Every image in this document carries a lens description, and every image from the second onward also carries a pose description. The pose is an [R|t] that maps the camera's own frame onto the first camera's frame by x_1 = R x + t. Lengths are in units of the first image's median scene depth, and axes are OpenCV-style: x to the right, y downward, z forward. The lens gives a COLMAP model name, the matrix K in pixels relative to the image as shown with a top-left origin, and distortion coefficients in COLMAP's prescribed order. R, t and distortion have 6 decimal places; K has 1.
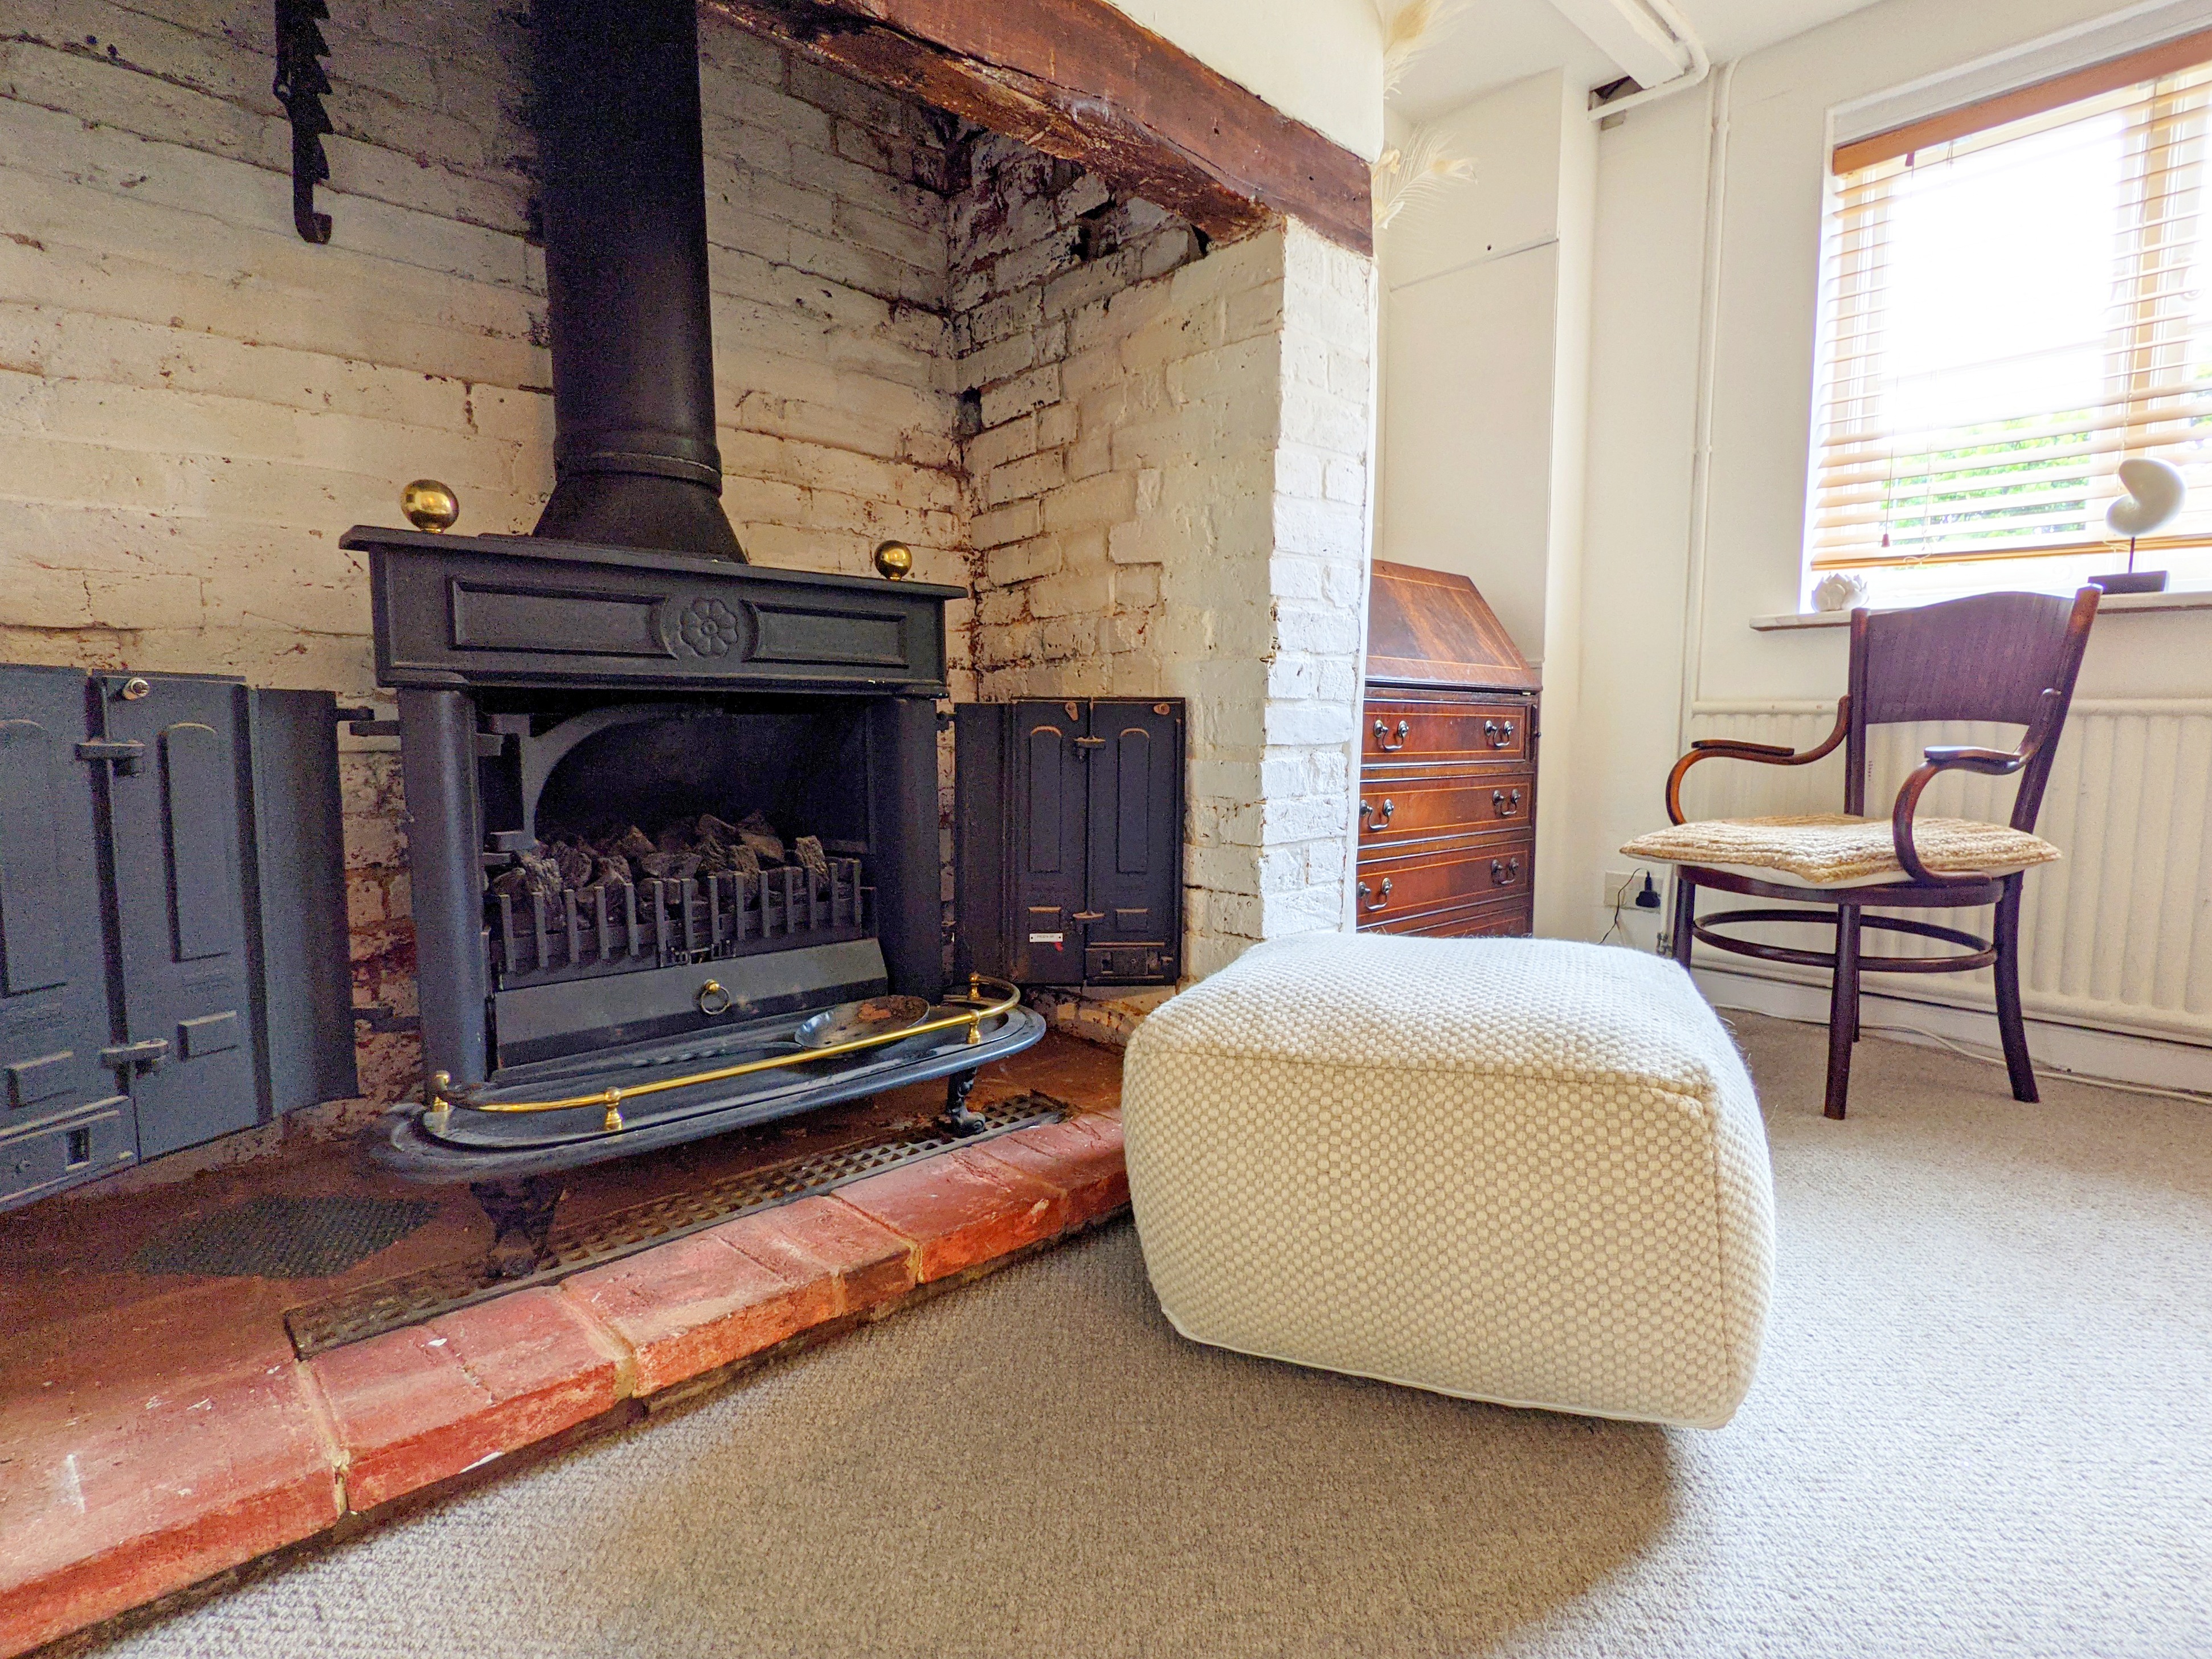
lens RADIAL K [[1084.1, 0, 1099.0], [0, 1084.1, 818.7], [0, 0, 1]] dist [0.012537, -0.000465]
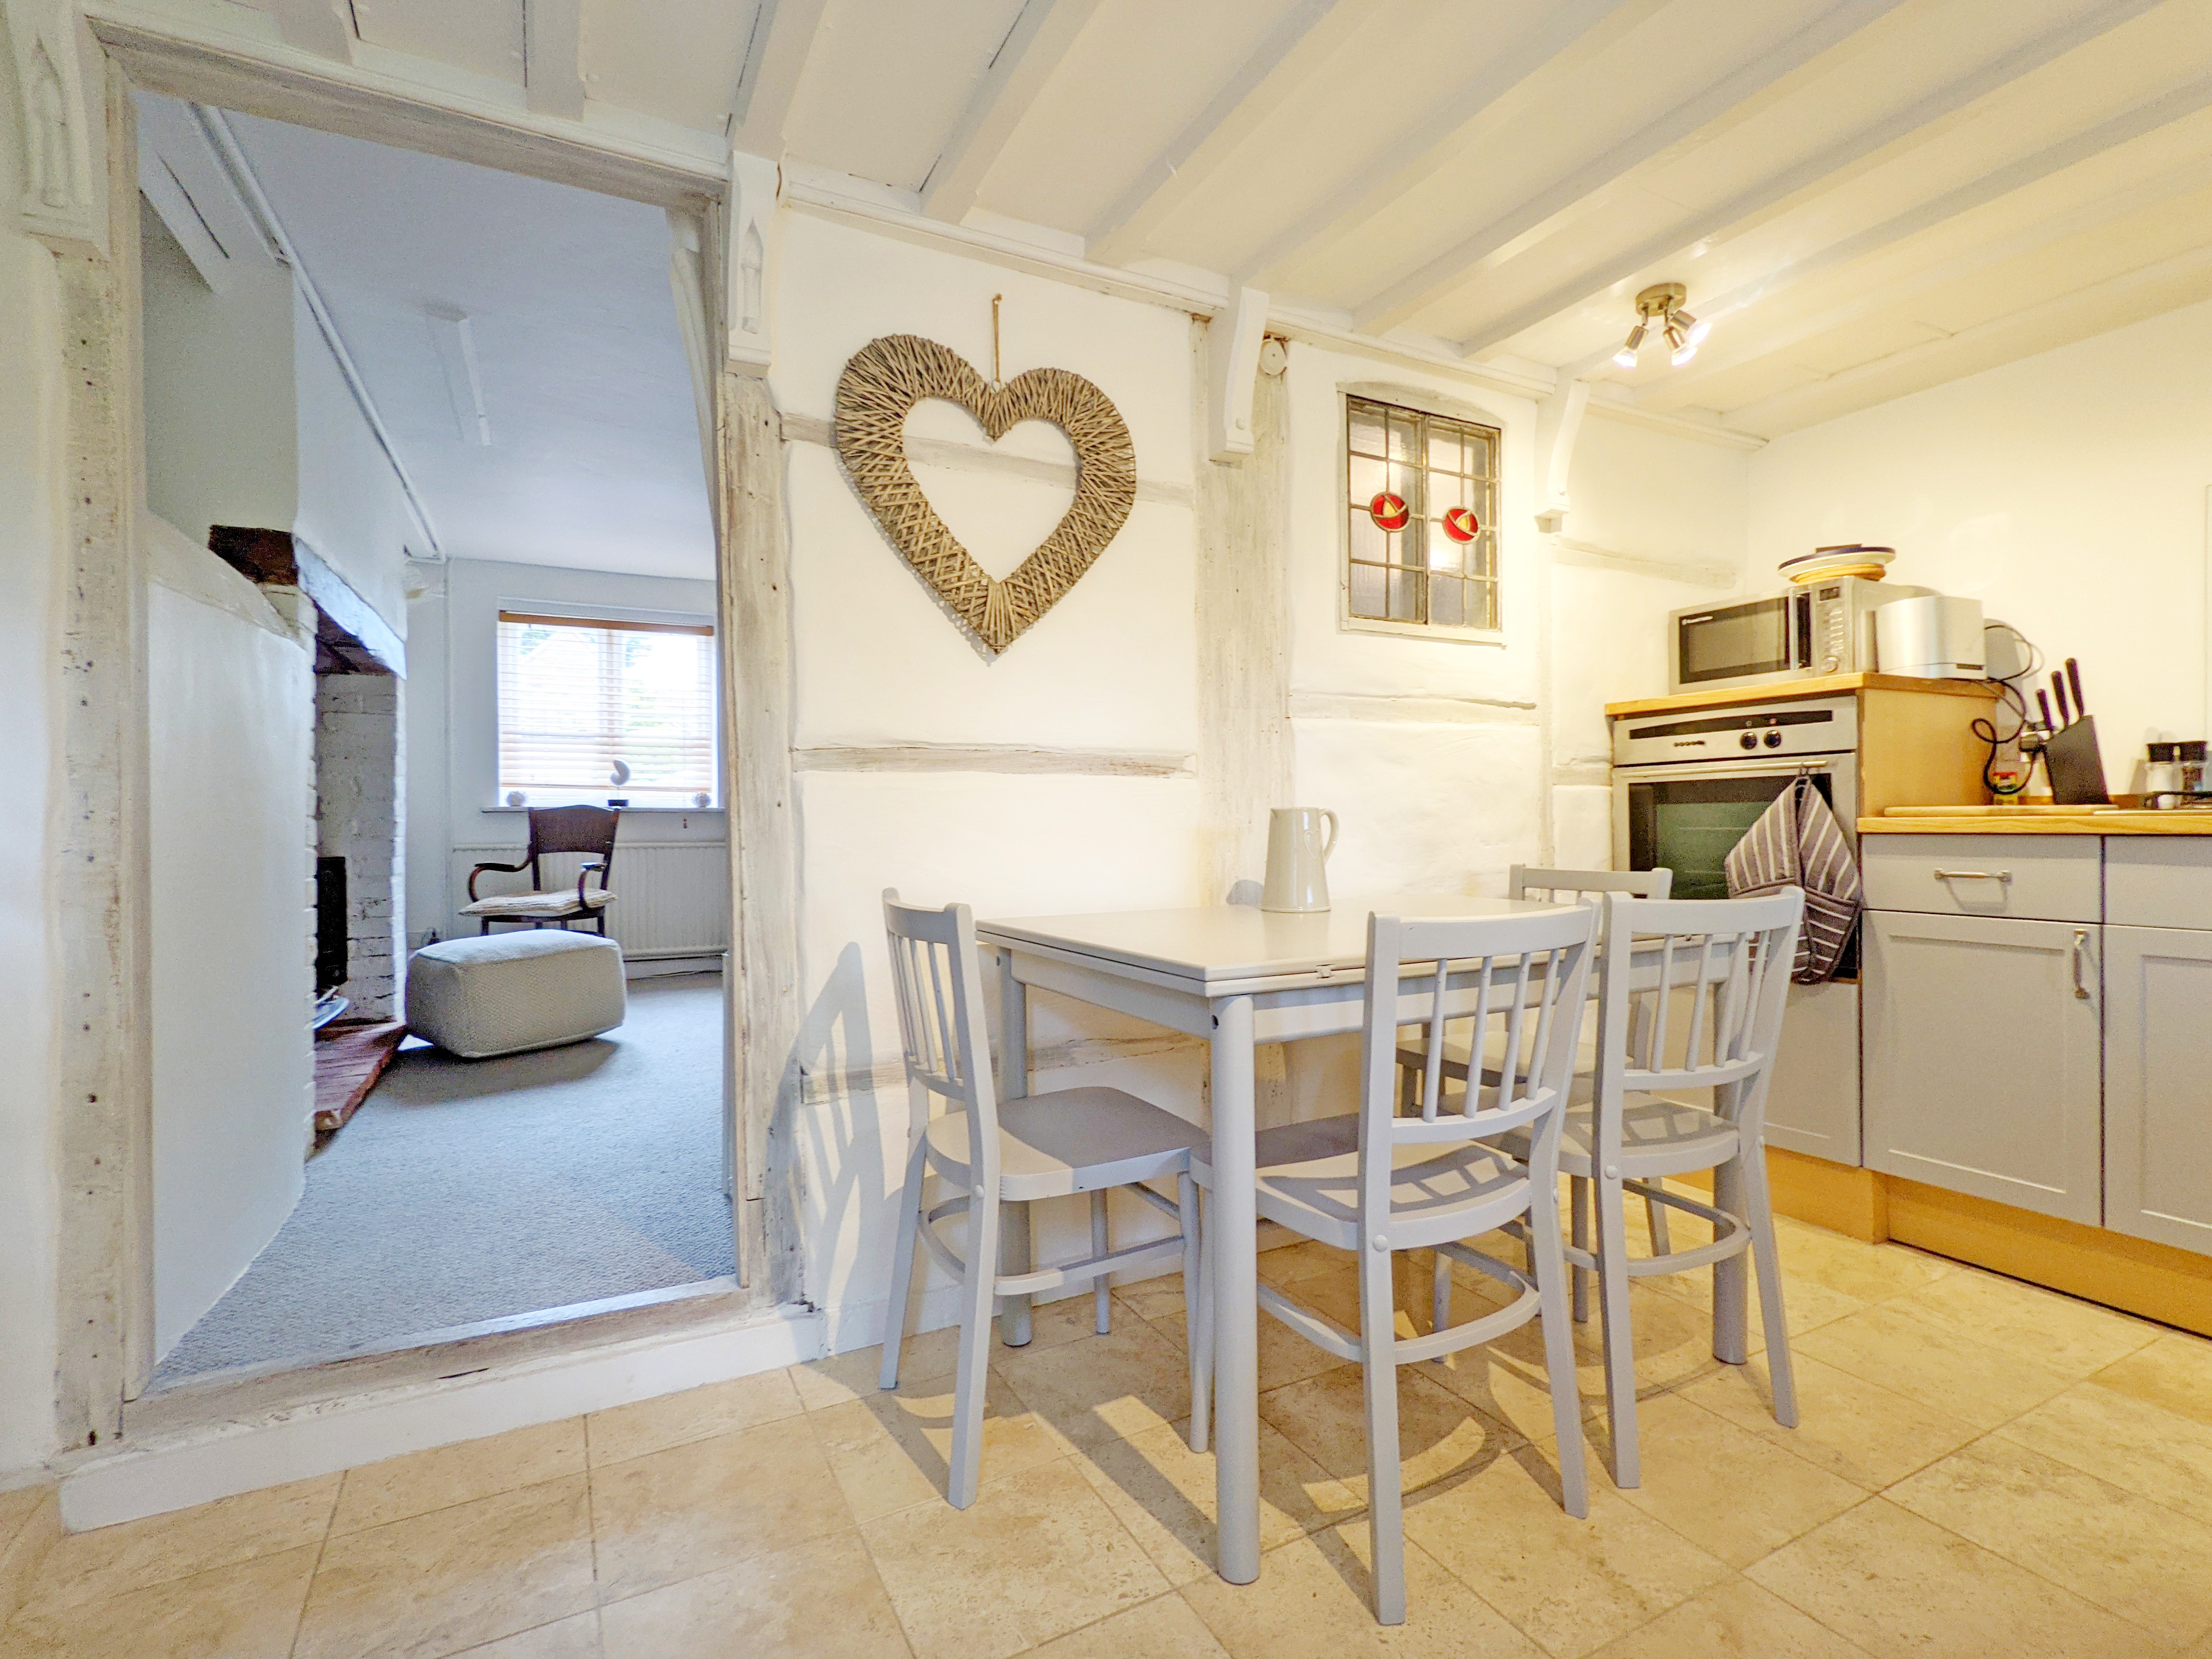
lens RADIAL K [[1084.1, 0, 1157.8], [0, 1084.1, 832.7], [0, 0, 1]] dist [0.012537, -0.000465]
pose [[0.238778, -0.017366, 0.970919, -1.464675], [0.092823, 0.995670, -0.005019, 0.008064], [-0.966628, 0.091322, 0.239356, -1.019970]]
